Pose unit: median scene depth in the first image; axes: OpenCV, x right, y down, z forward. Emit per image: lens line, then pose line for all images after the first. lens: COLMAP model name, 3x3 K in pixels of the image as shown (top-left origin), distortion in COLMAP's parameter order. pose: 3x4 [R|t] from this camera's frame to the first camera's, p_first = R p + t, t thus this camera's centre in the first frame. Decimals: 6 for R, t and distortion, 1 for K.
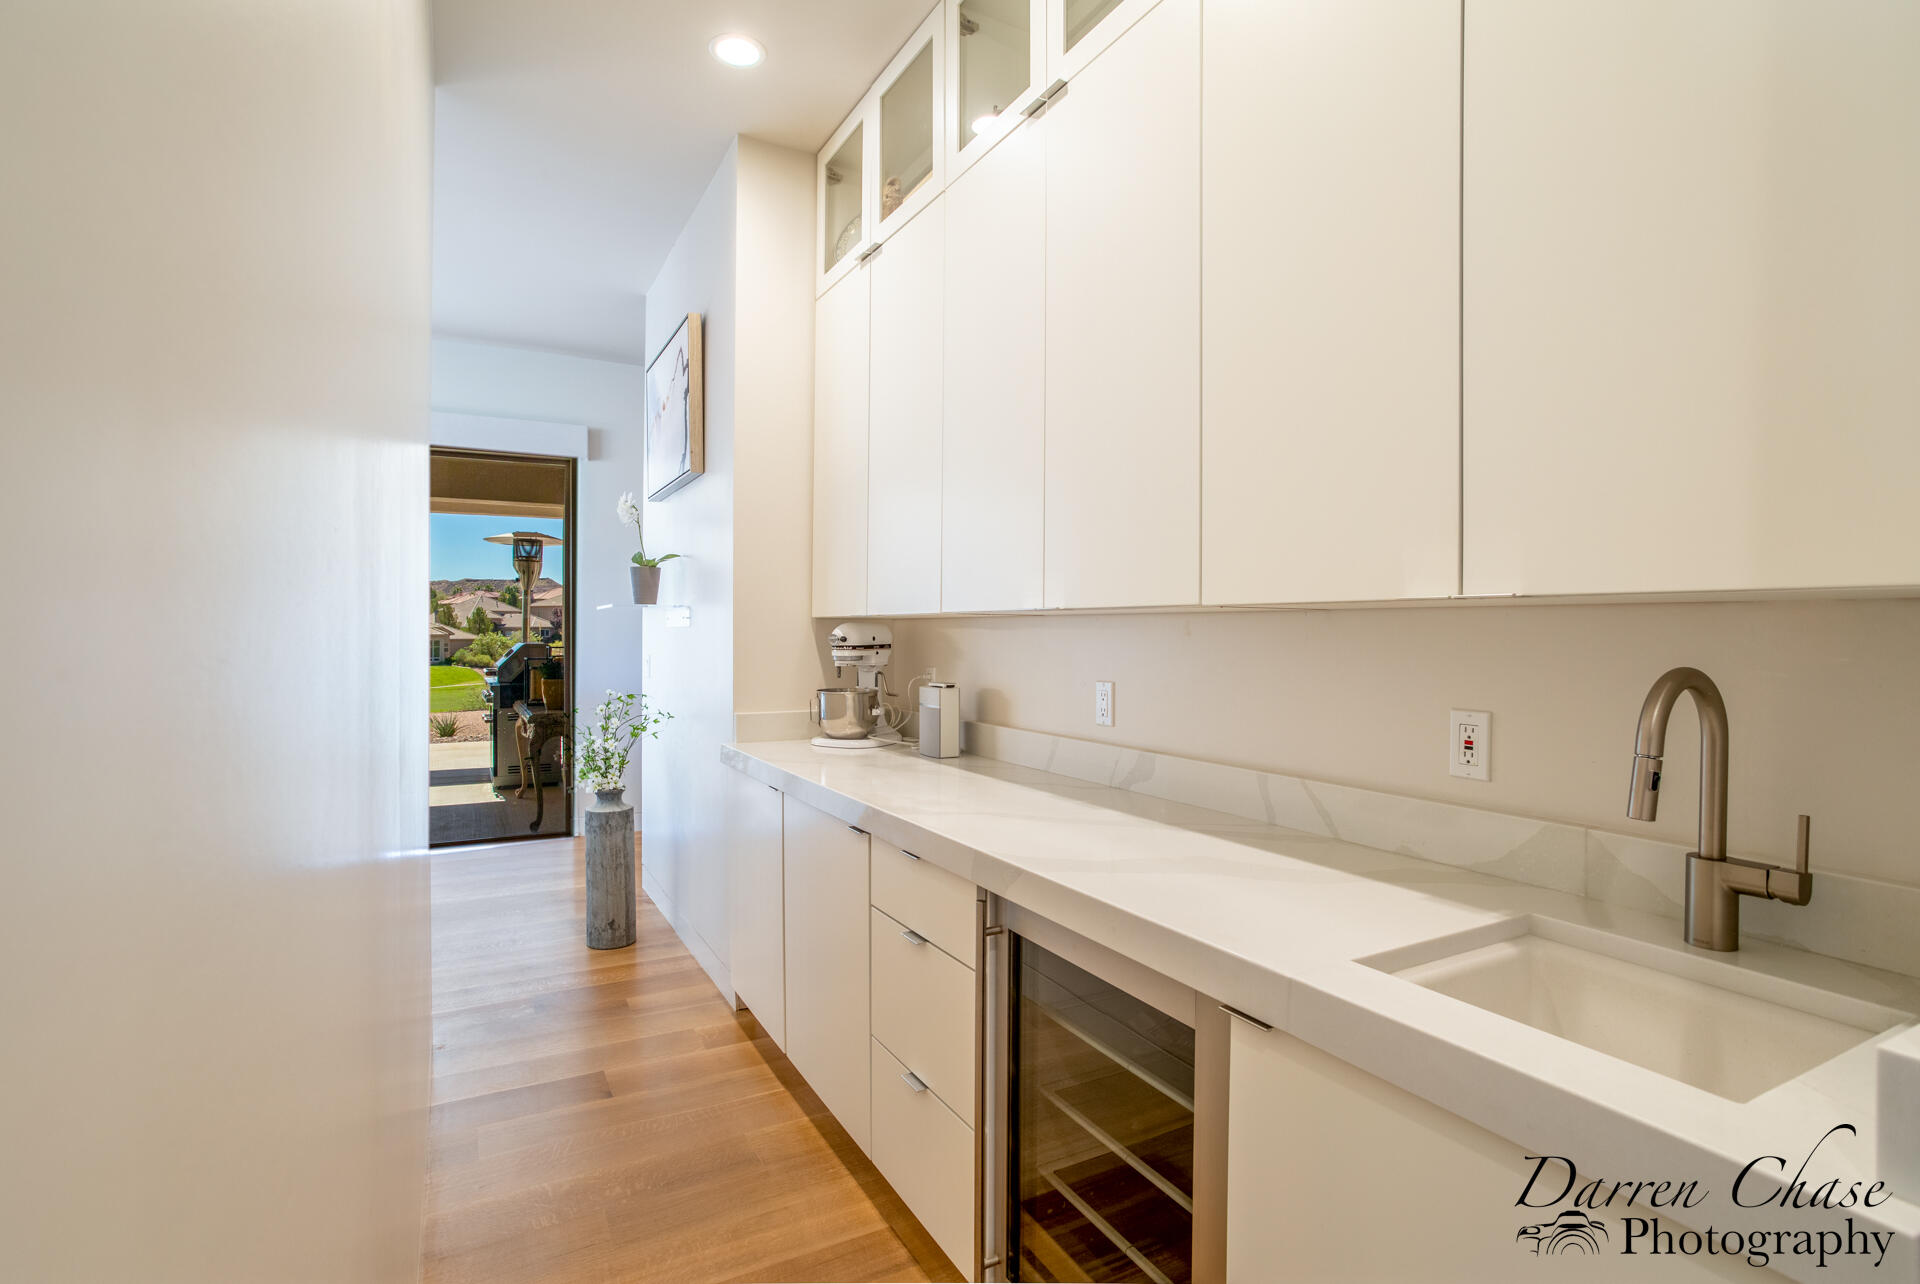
lens RADIAL K [[937.6, 0, 964.4], [0, 937.6, 641.0], [0, 0, 1]] dist [-0.012904, 0.002135]
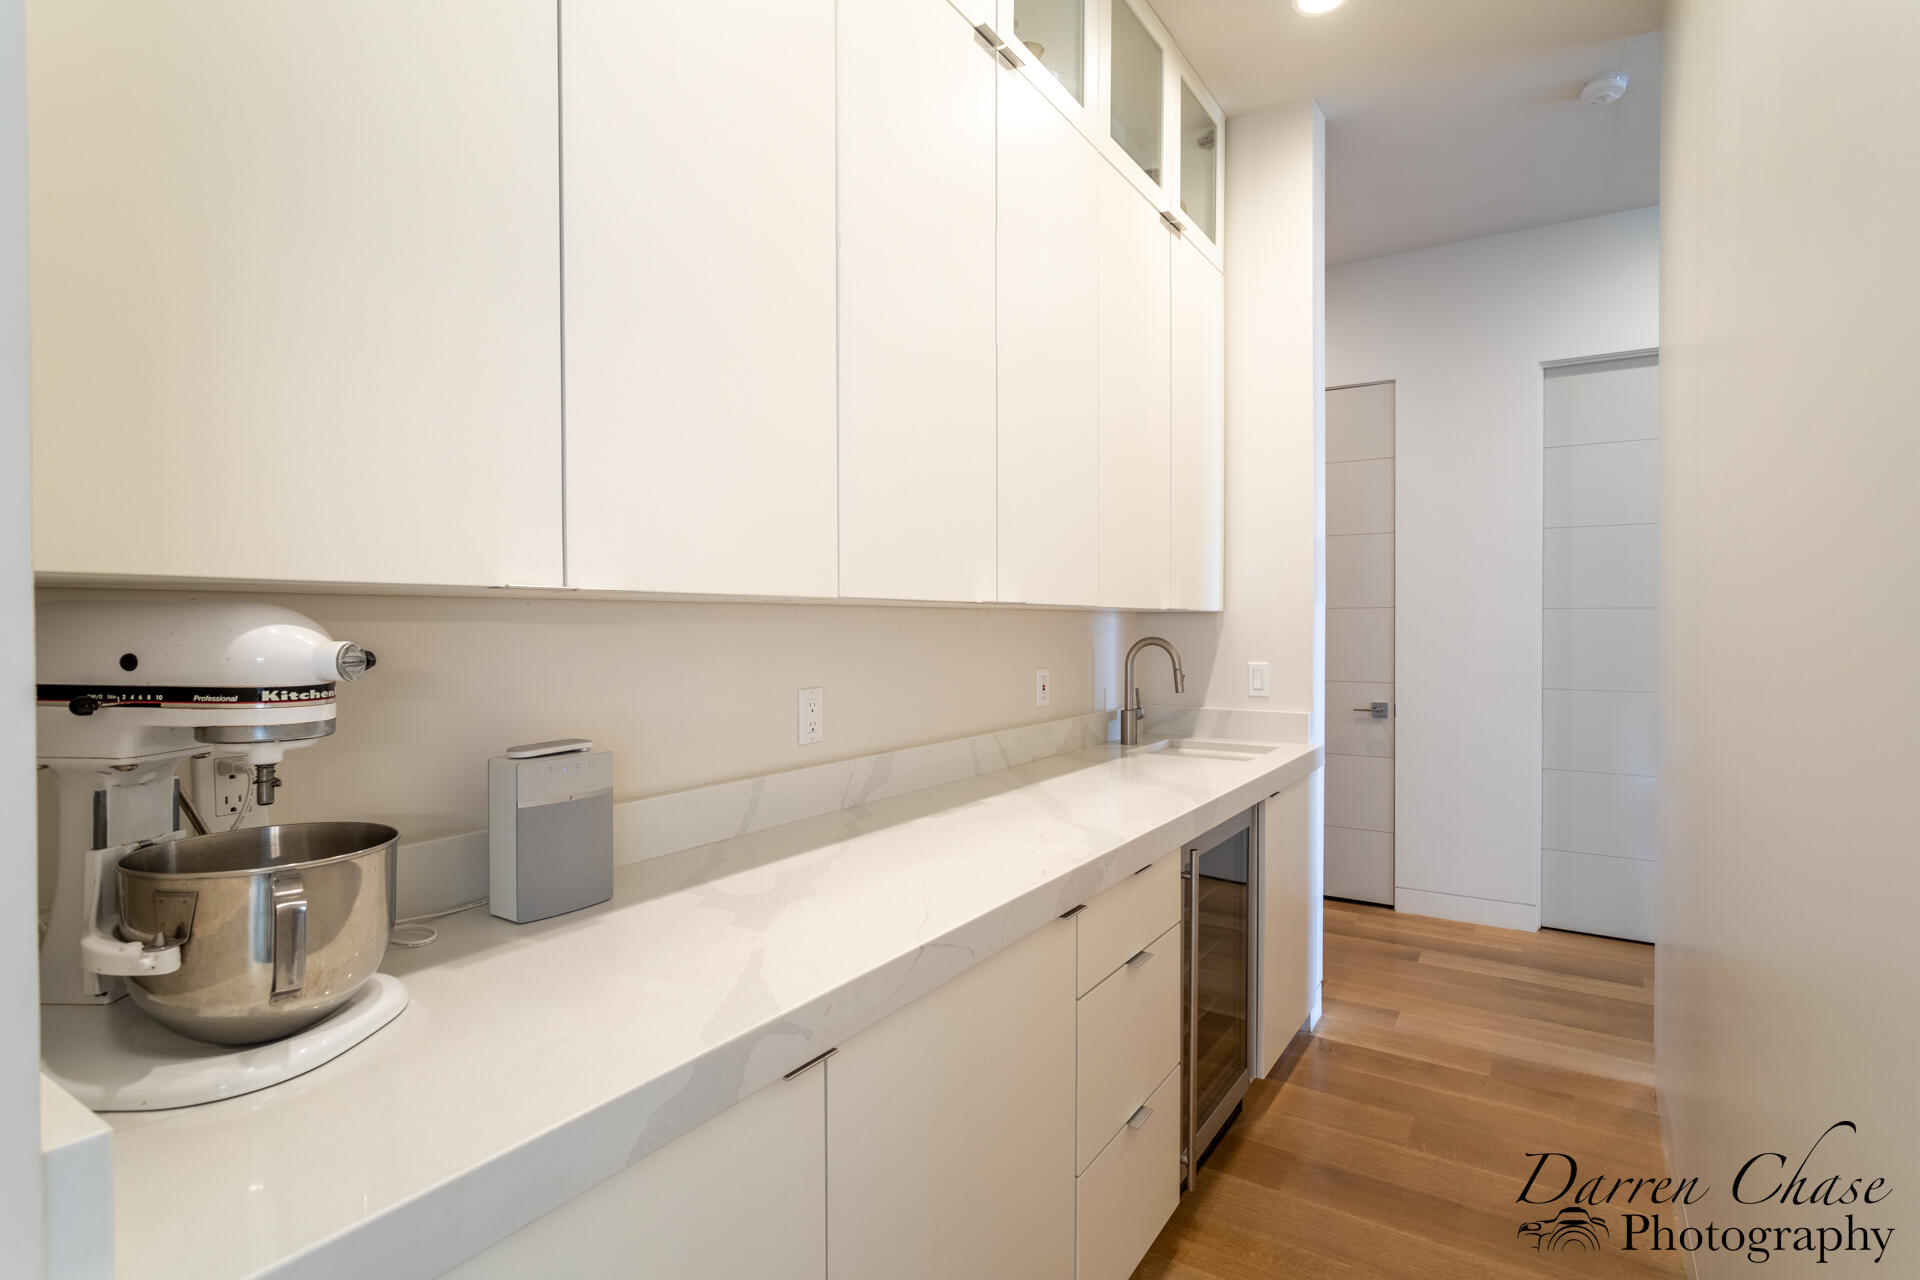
lens RADIAL K [[937.6, 0, 963.6], [0, 937.6, 630.5], [0, 0, 1]] dist [-0.012904, 0.002135]
pose [[-0.466726, -0.011206, 0.884331, -0.671799], [0.006336, 0.999852, 0.016013, -0.020004], [-0.884379, 0.013077, -0.466586, 1.357818]]
